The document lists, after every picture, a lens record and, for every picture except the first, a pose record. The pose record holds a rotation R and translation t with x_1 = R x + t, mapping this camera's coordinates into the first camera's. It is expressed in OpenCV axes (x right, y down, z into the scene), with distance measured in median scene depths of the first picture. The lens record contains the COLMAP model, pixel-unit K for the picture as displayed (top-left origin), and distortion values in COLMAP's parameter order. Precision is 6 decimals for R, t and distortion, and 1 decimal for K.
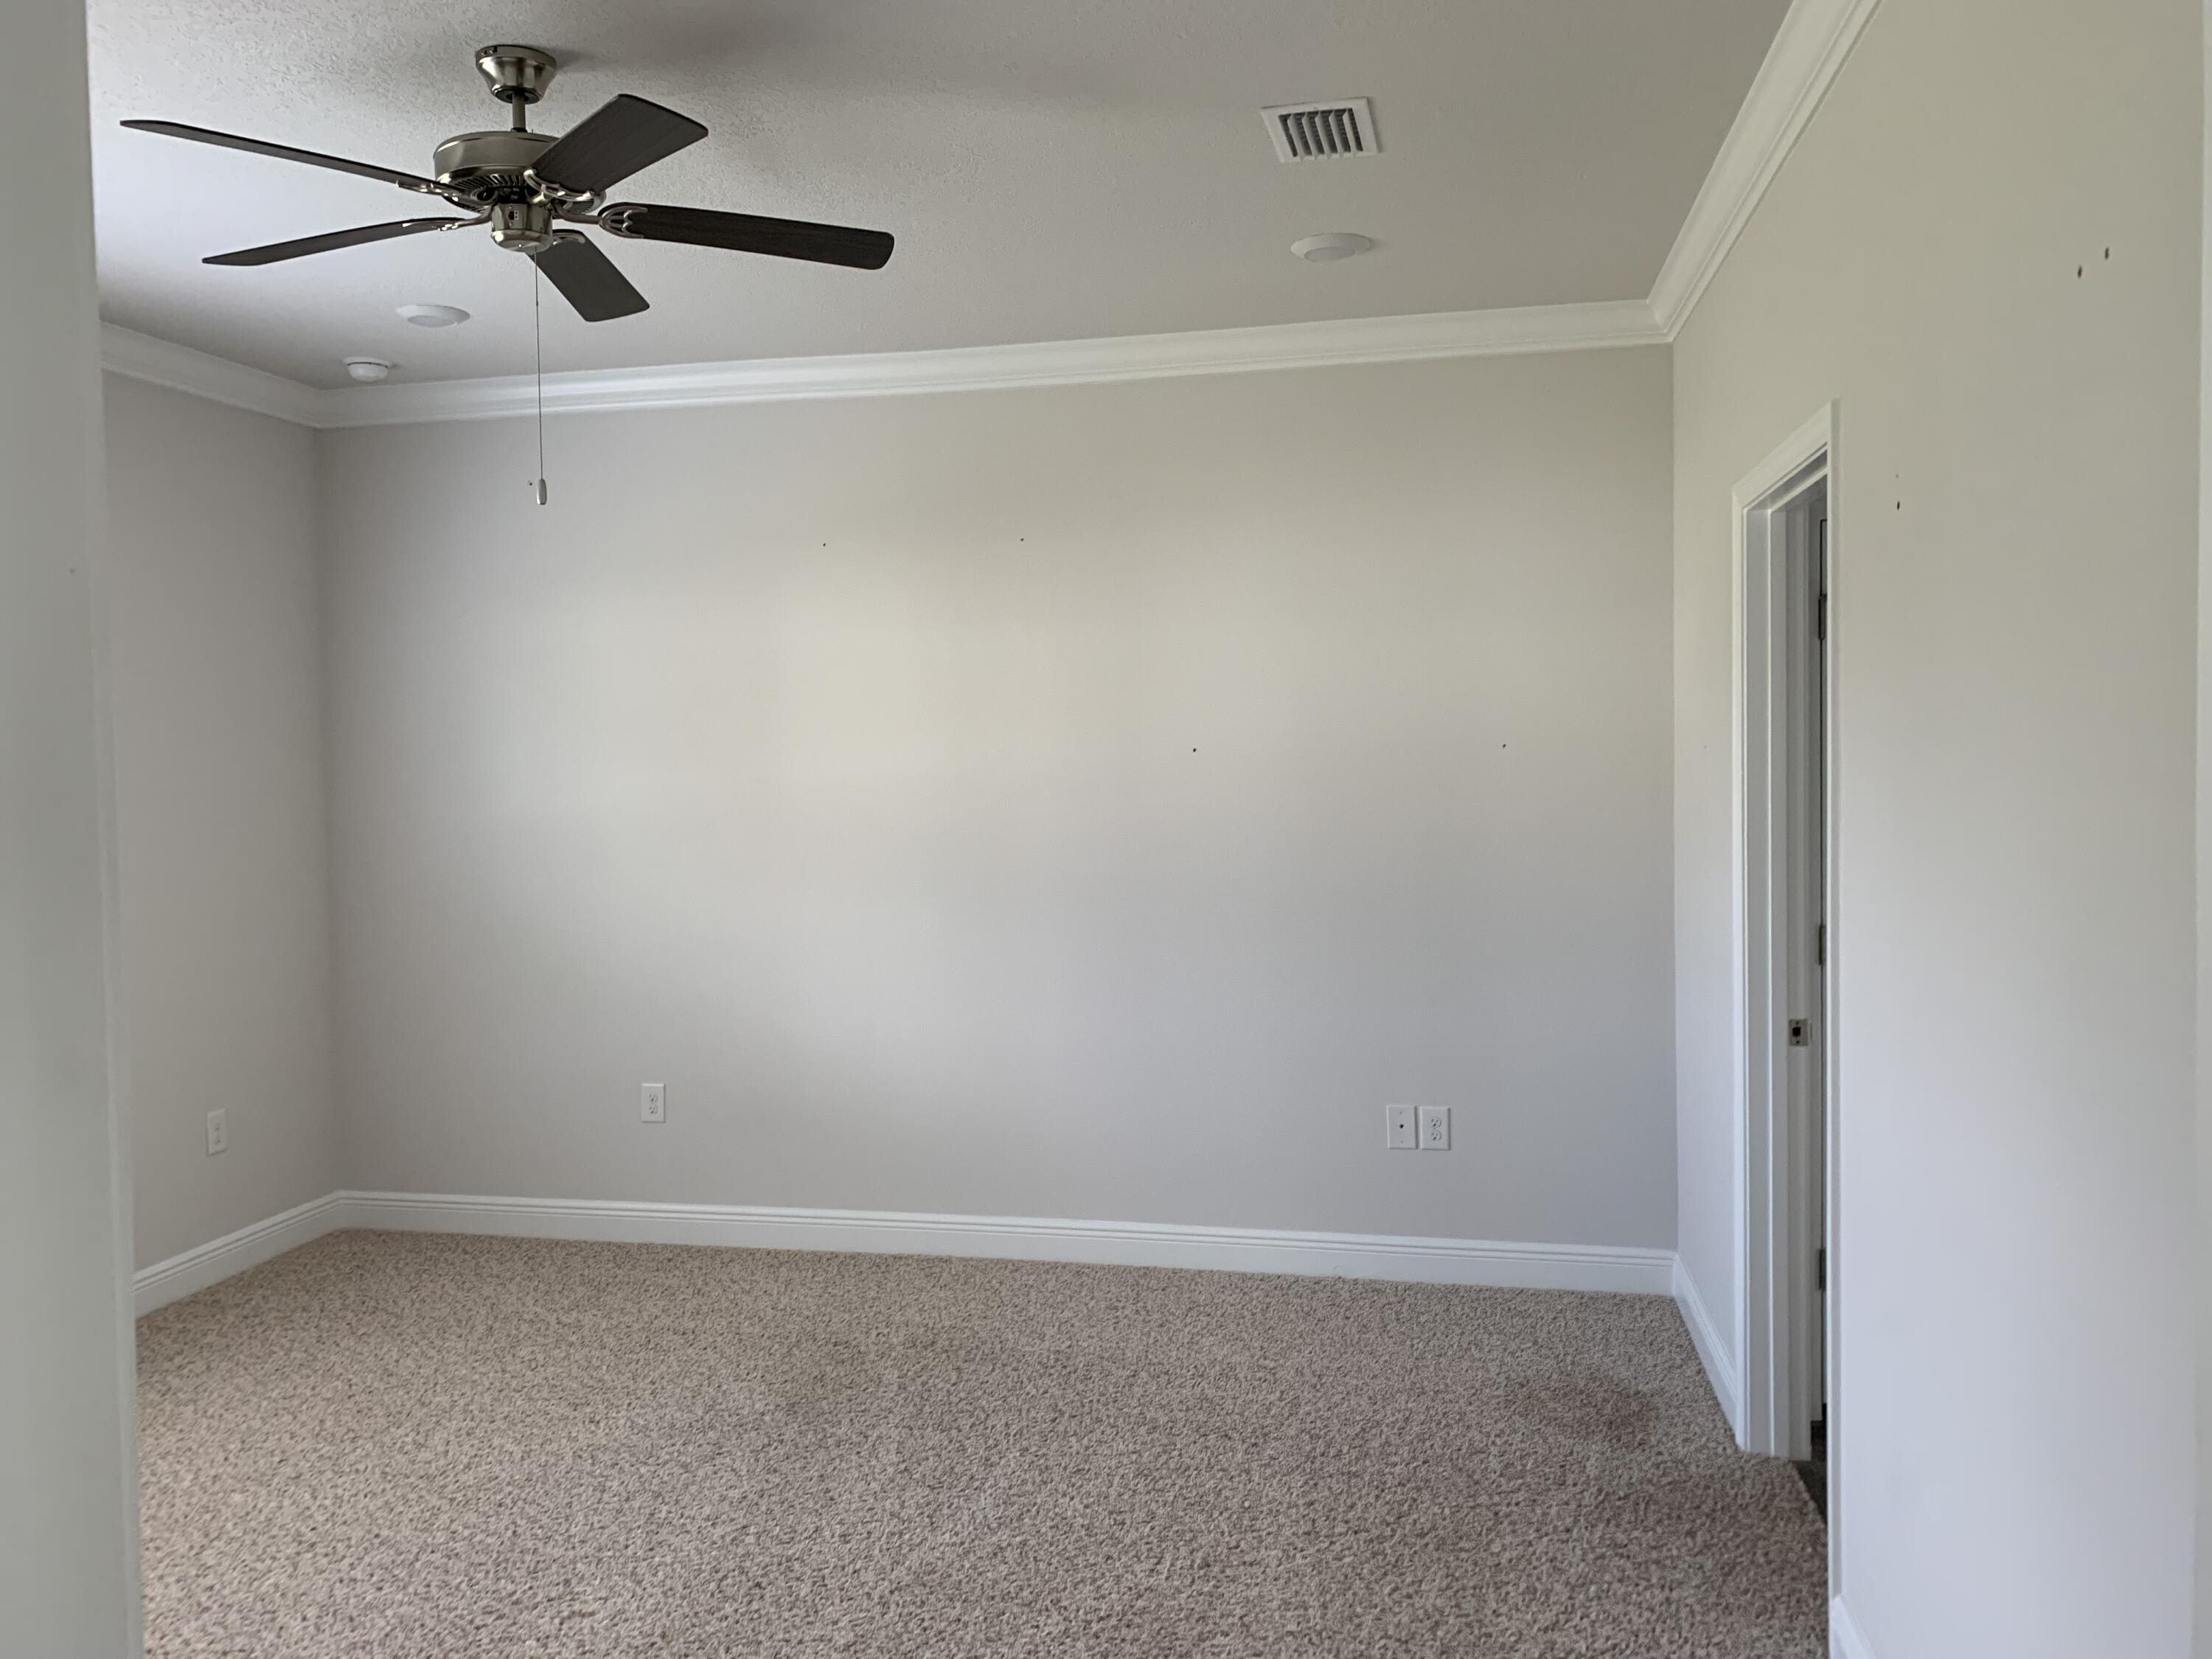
lens RADIAL K [[1607.8, 0, 1110.4], [0, 1607.8, 778.9], [0, 0, 1]] dist [0.051108, -0.077183]
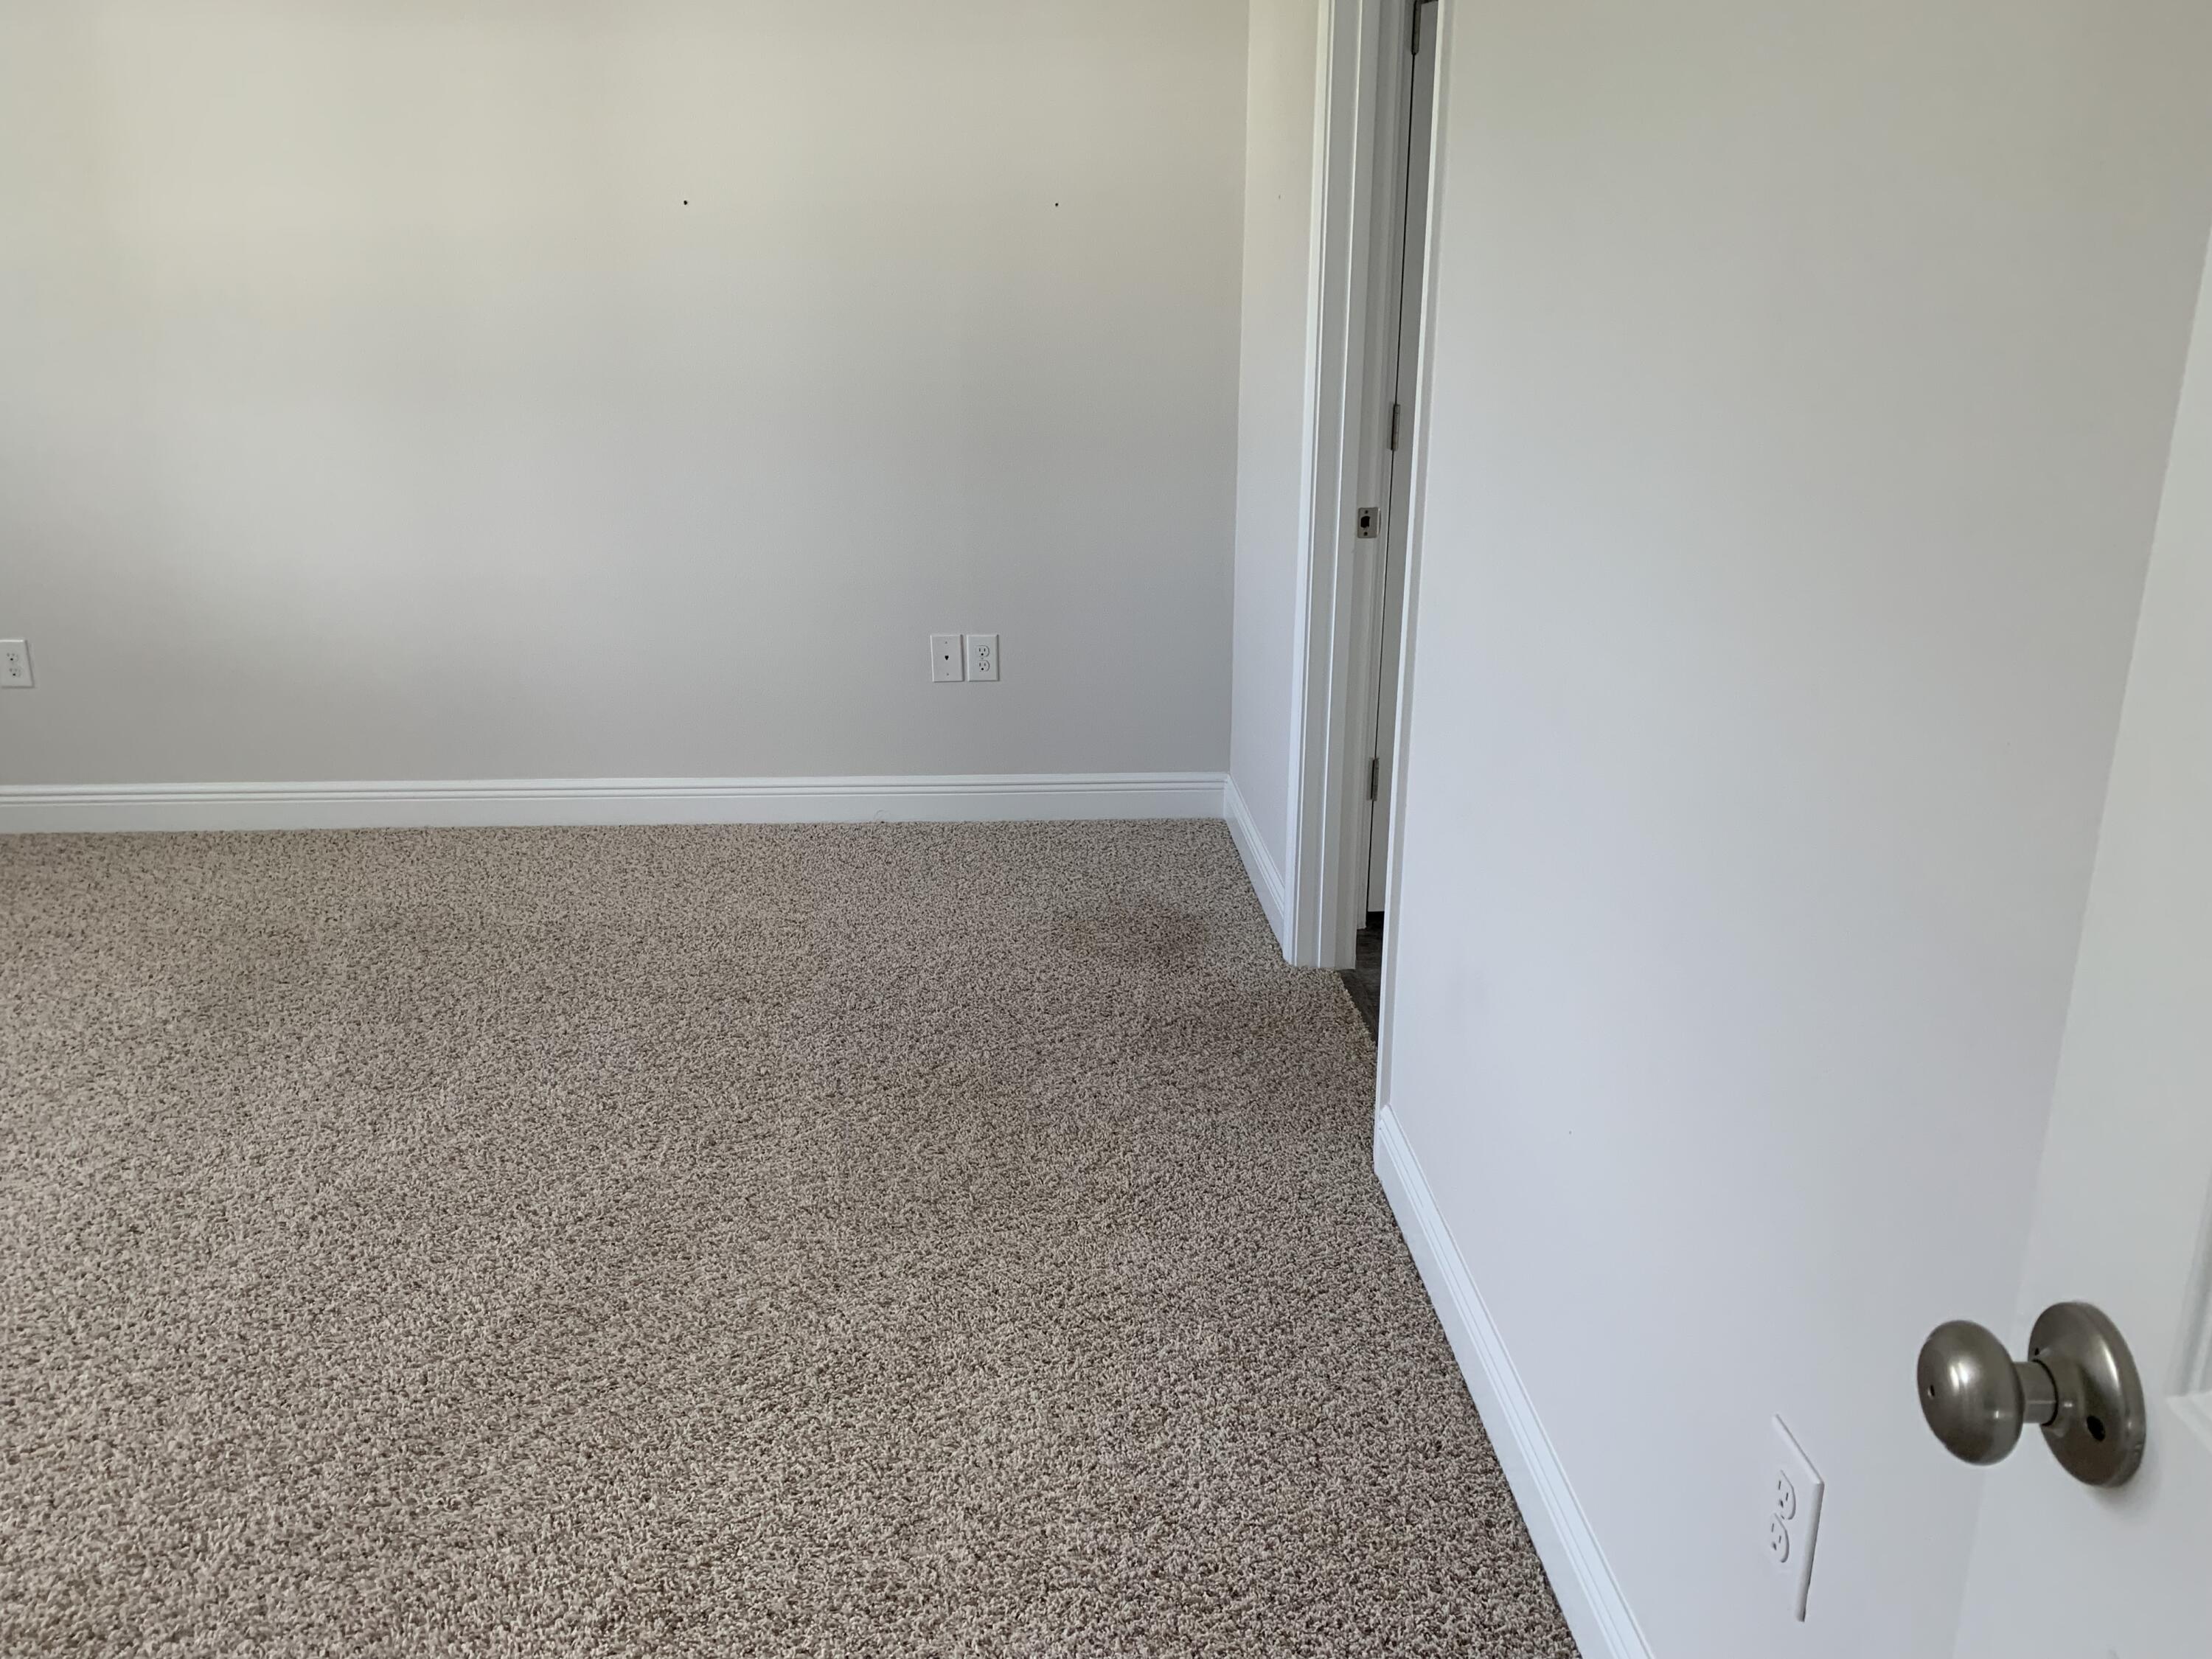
lens RADIAL K [[1607.8, 0, 1110.4], [0, 1607.8, 778.9], [0, 0, 1]] dist [0.051108, -0.077183]
pose [[0.965539, -0.053533, 0.254694, 0.048930], [-0.016129, 0.964428, 0.263853, 0.056583], [-0.259759, -0.258869, 0.930329, 0.165451]]
